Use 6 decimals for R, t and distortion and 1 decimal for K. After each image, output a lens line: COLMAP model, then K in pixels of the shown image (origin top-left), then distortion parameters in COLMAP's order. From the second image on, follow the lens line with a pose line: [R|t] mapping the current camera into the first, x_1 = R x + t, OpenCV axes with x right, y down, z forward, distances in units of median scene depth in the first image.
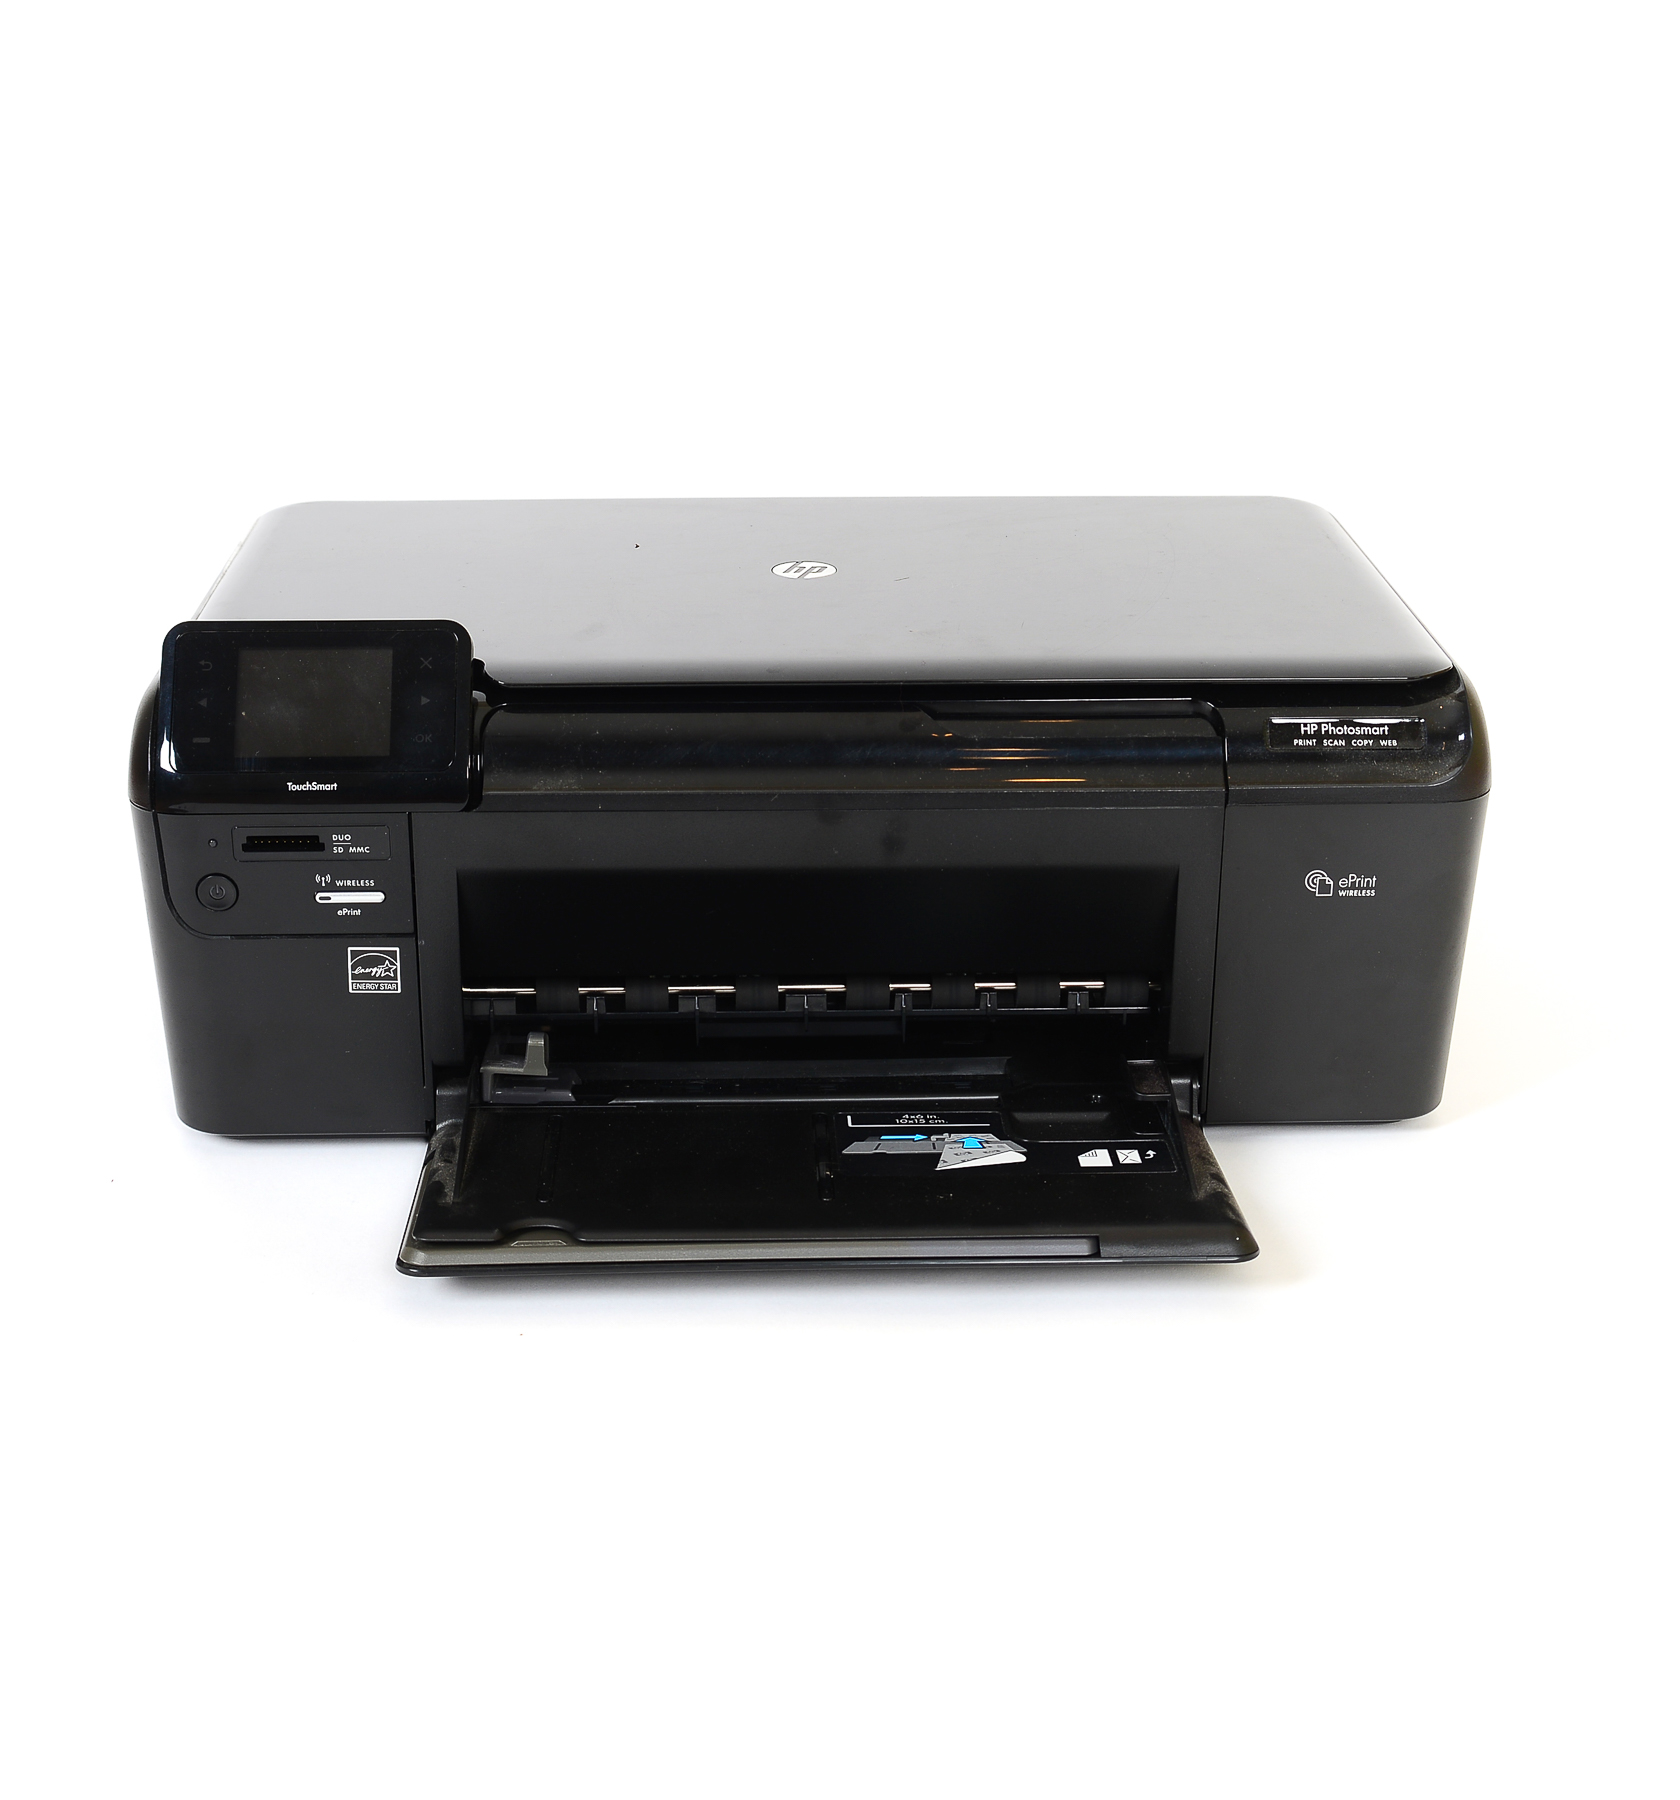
lens RADIAL K [[2766.9, 0, 840.0], [0, 2766.9, 900.0], [0, 0, 1]] dist [-0.150526, -0.004365]
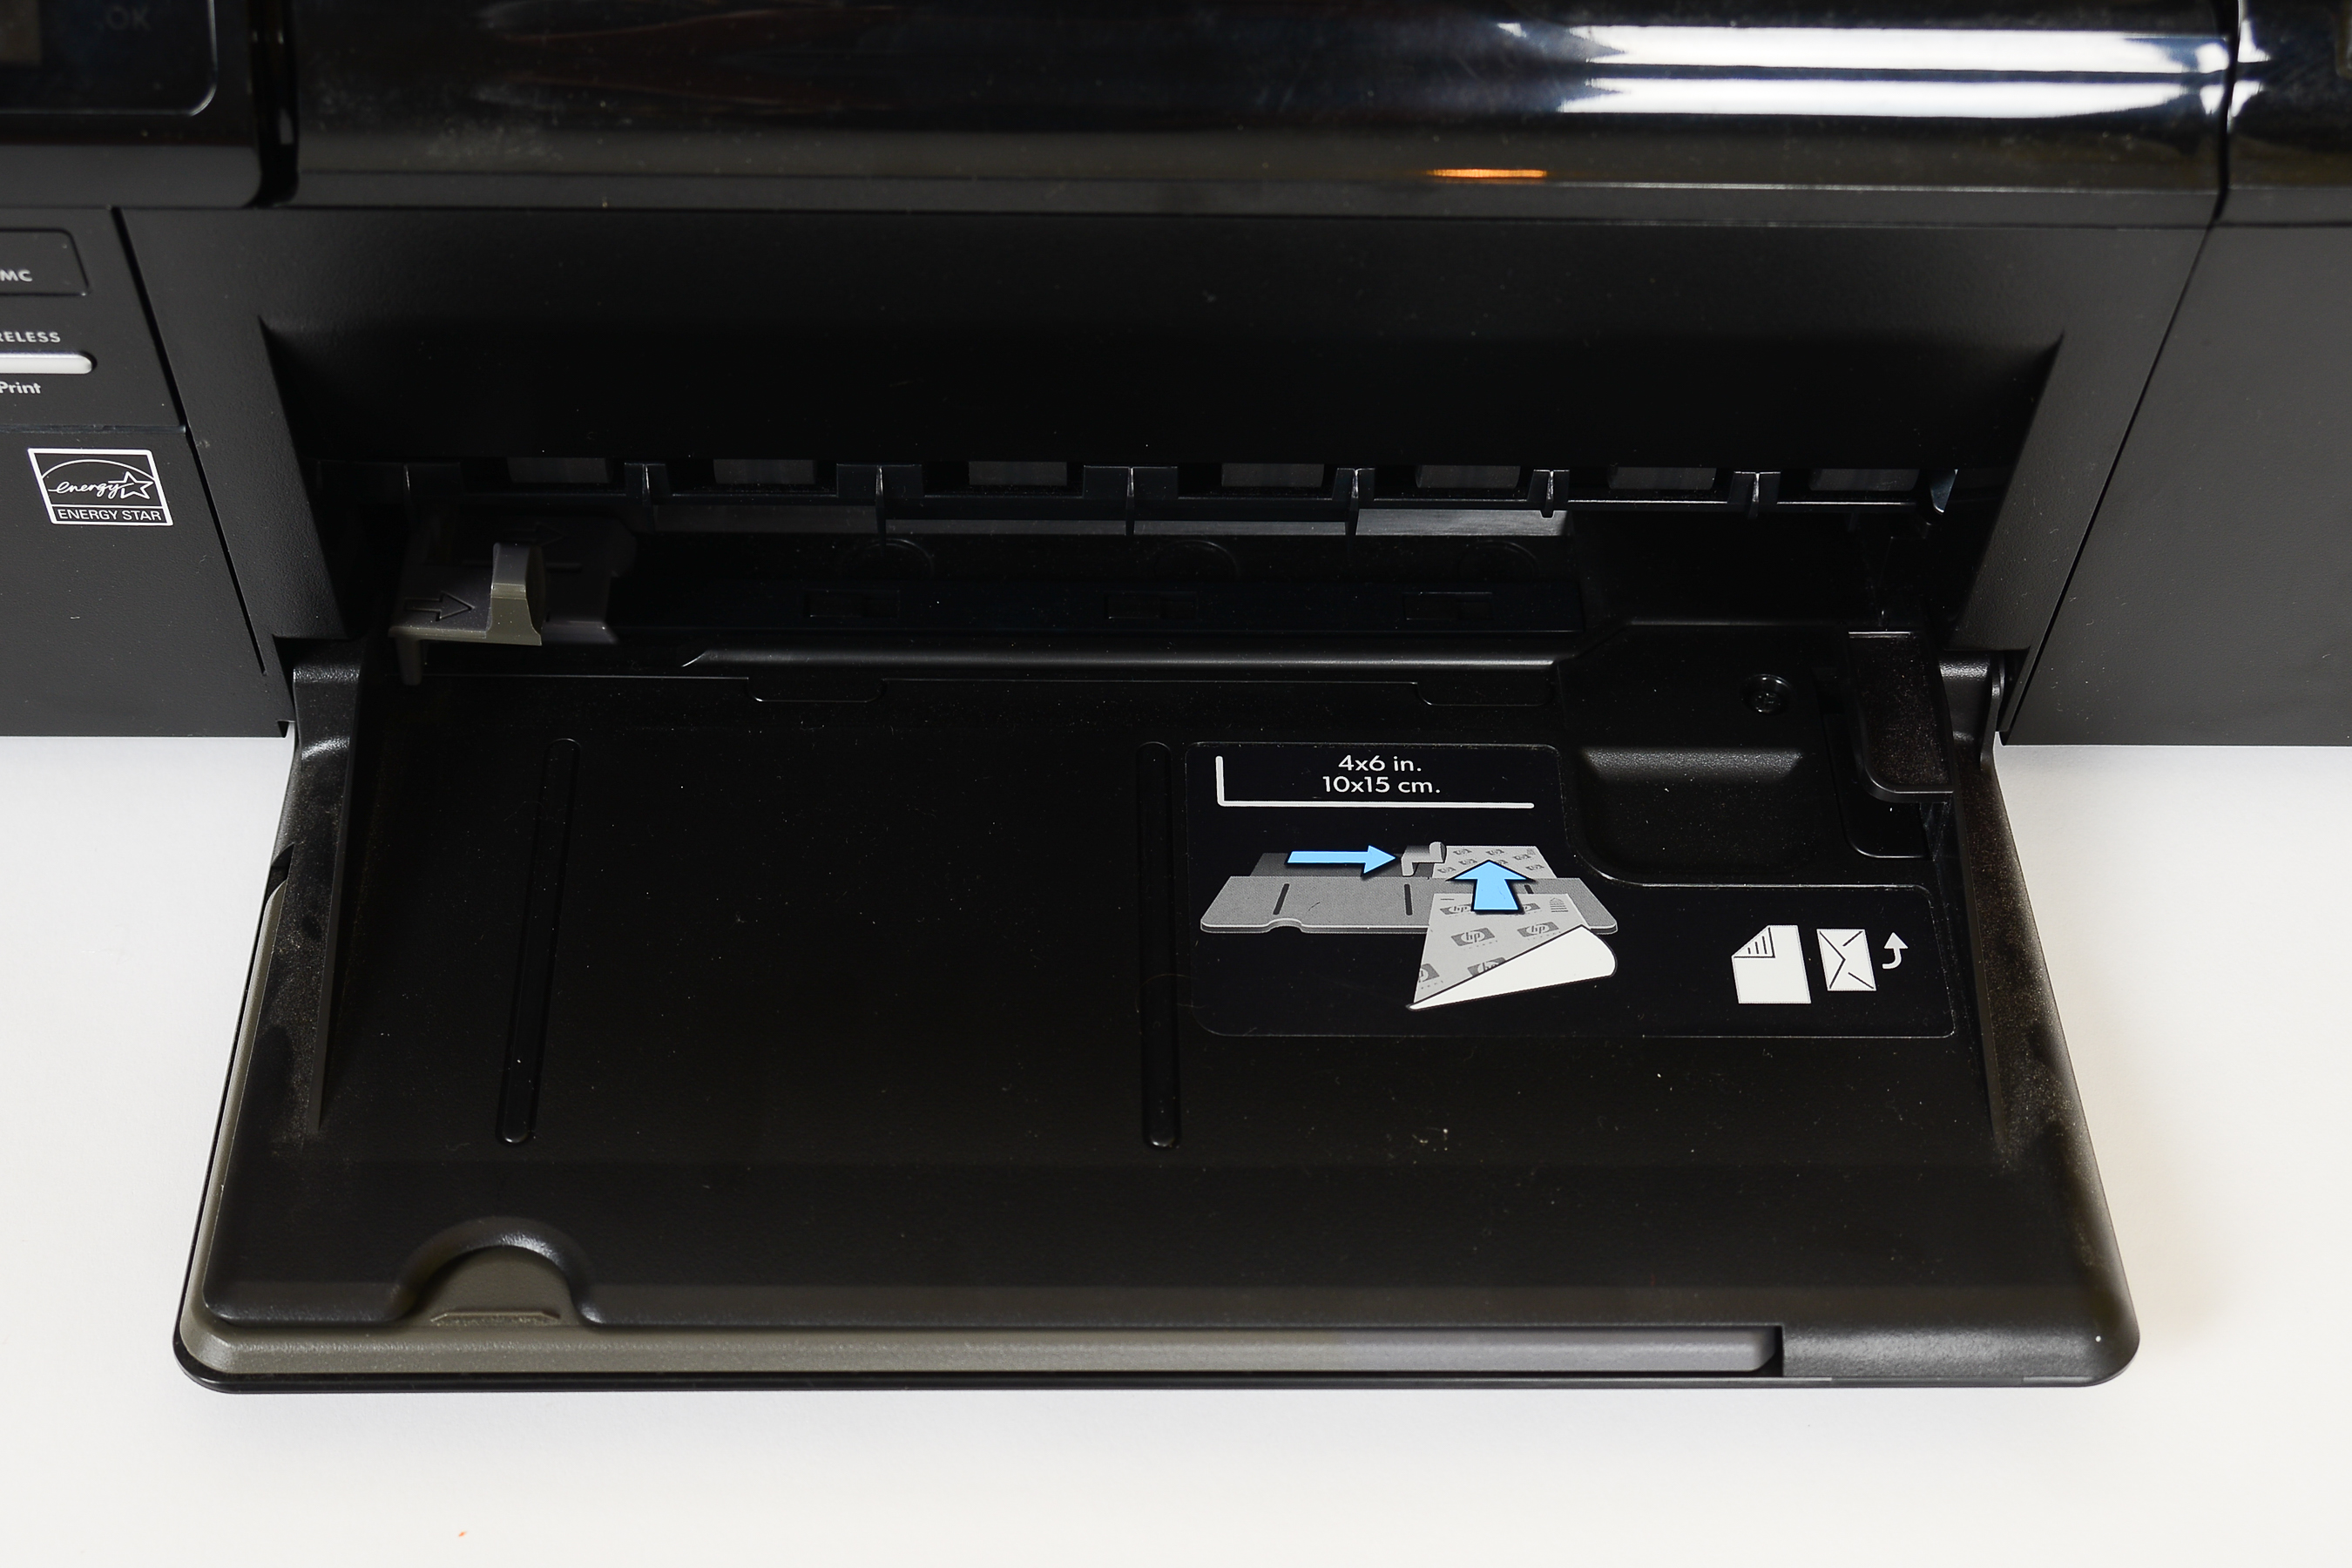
lens RADIAL K [[3382.1, 0, 1176.0], [0, 3382.1, 784.0], [0, 0, 1]] dist [-0.034876, -0.034484]
pose [[0.999500, 0.031594, 0.001453, -0.004742], [-0.027730, 0.853309, 0.520668, -0.211094], [0.015210, -0.520447, 0.853758, 0.549477]]
